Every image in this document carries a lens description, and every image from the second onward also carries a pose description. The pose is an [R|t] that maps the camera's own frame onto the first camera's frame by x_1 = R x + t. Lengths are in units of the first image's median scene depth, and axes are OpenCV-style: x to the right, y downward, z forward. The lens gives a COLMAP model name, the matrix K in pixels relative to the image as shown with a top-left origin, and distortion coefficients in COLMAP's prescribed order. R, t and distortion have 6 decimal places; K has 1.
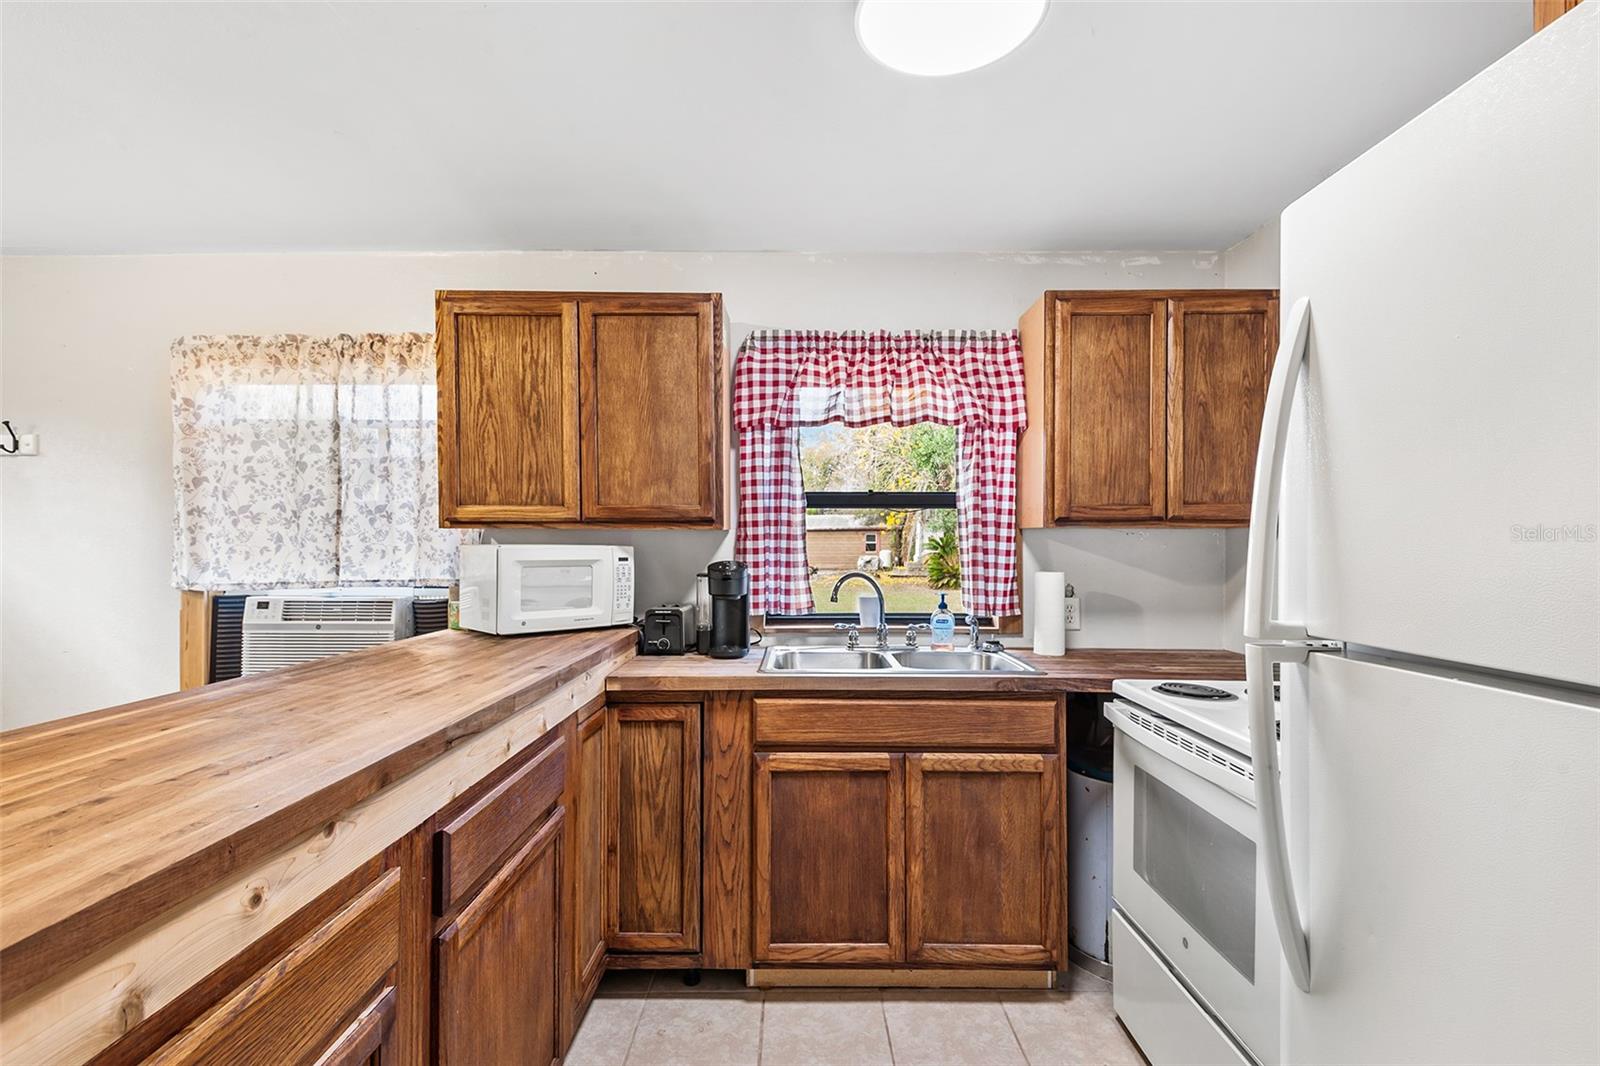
lens RADIAL K [[730.2, 0, 793.7], [0, 730.2, 550.1], [0, 0, 1]] dist [0.031051, -0.018987]
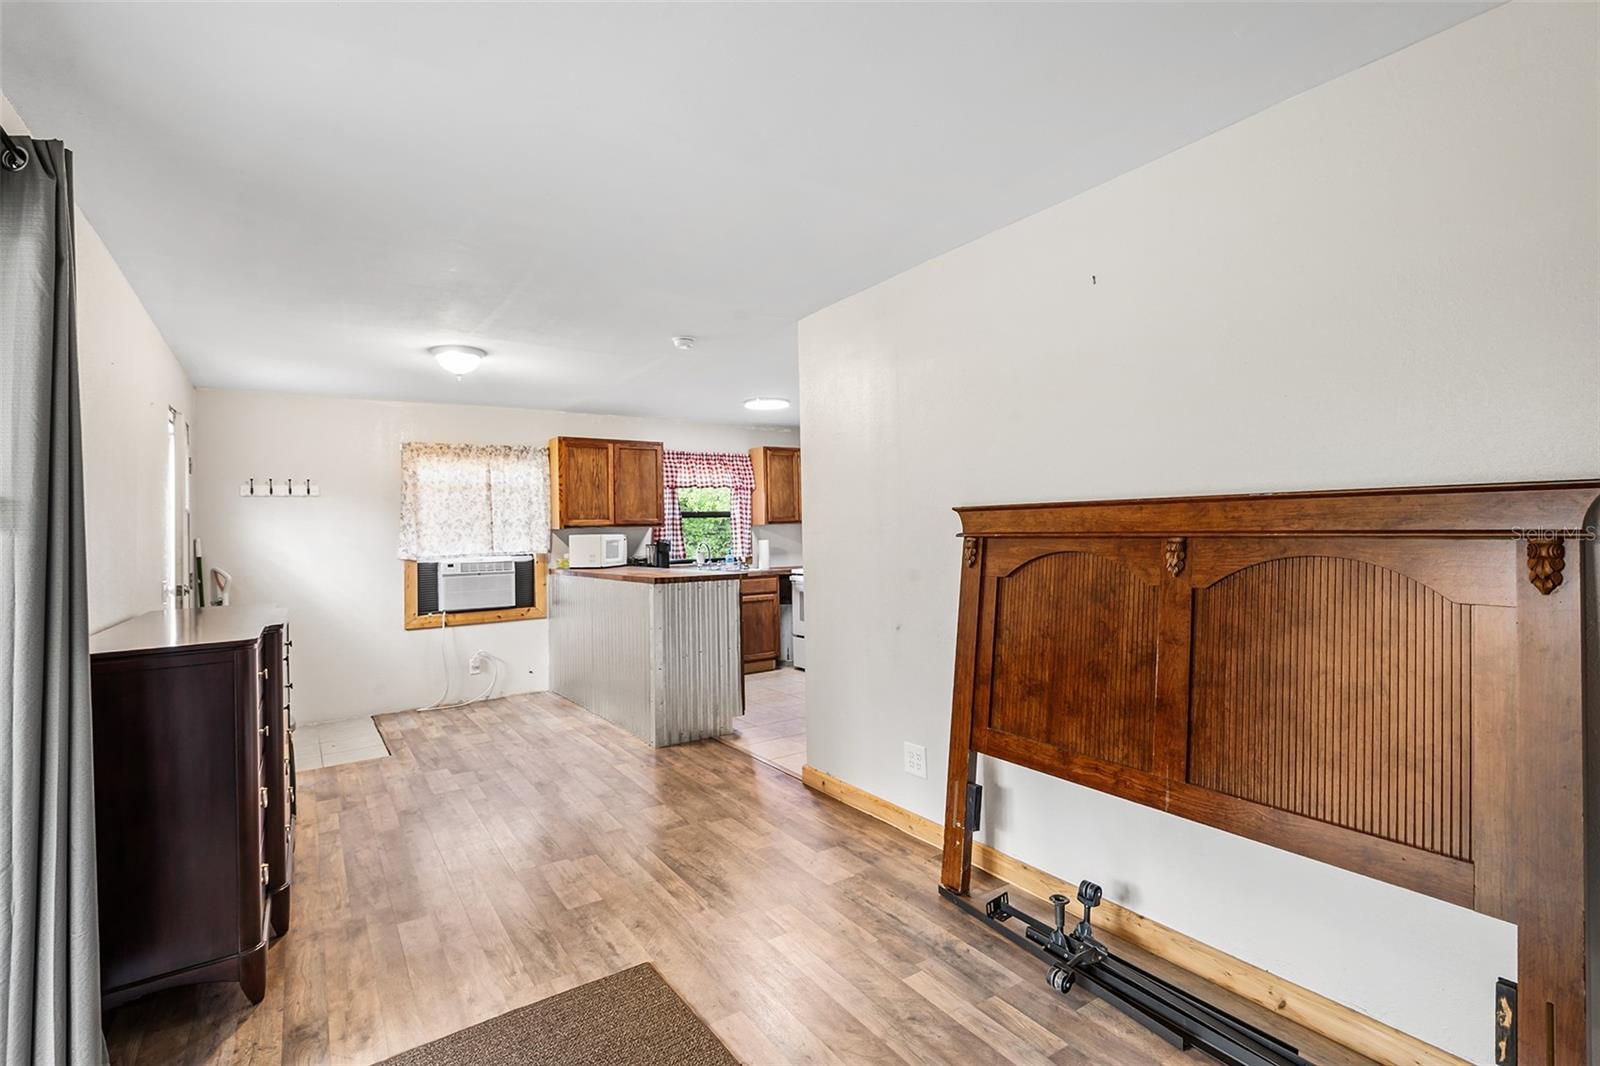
lens RADIAL K [[730.2, 0, 812.2], [0, 730.2, 537.7], [0, 0, 1]] dist [0.031051, -0.018987]
pose [[0.820804, -0.026923, 0.570575, -1.116304], [0.026046, 0.999614, 0.009700, -0.001956], [-0.570616, 0.006899, 0.821188, -1.446160]]
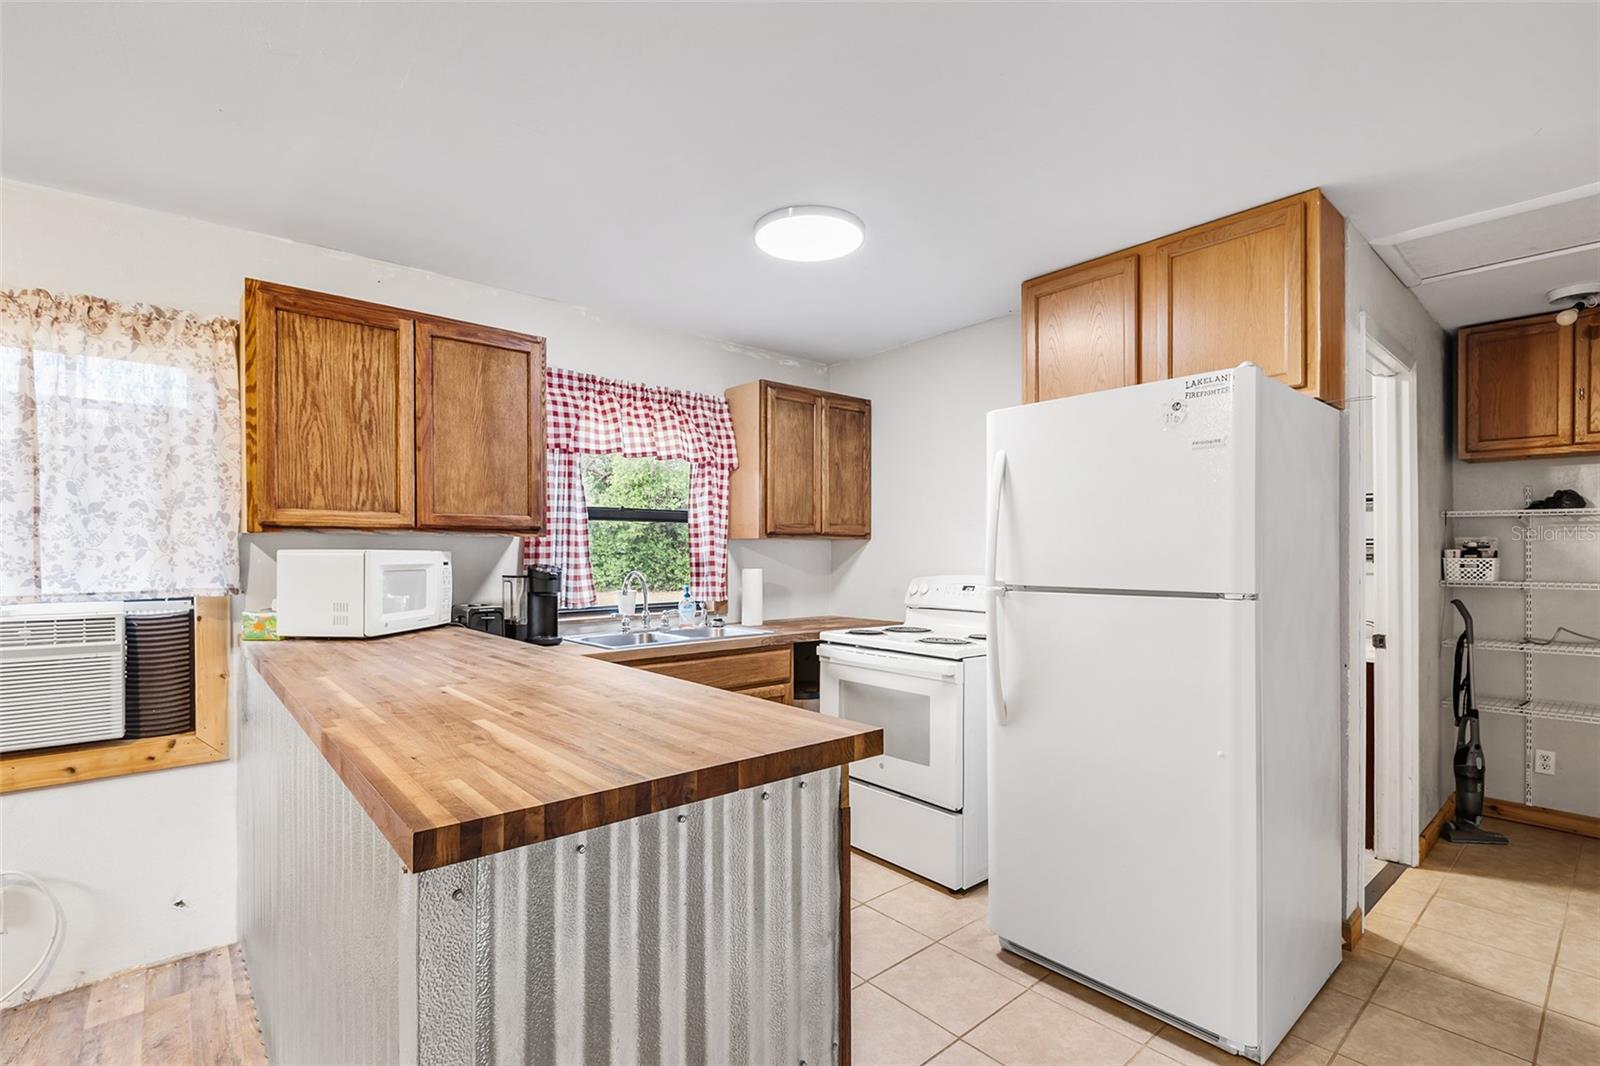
lens RADIAL K [[730.2, 0, 799.9], [0, 730.2, 566.3], [0, 0, 1]] dist [0.031051, -0.018987]
pose [[0.754498, -0.015010, 0.656131, -0.525952], [0.006953, 0.999865, 0.014878, 0.004062], [-0.656266, -0.006663, 0.754501, -0.156092]]
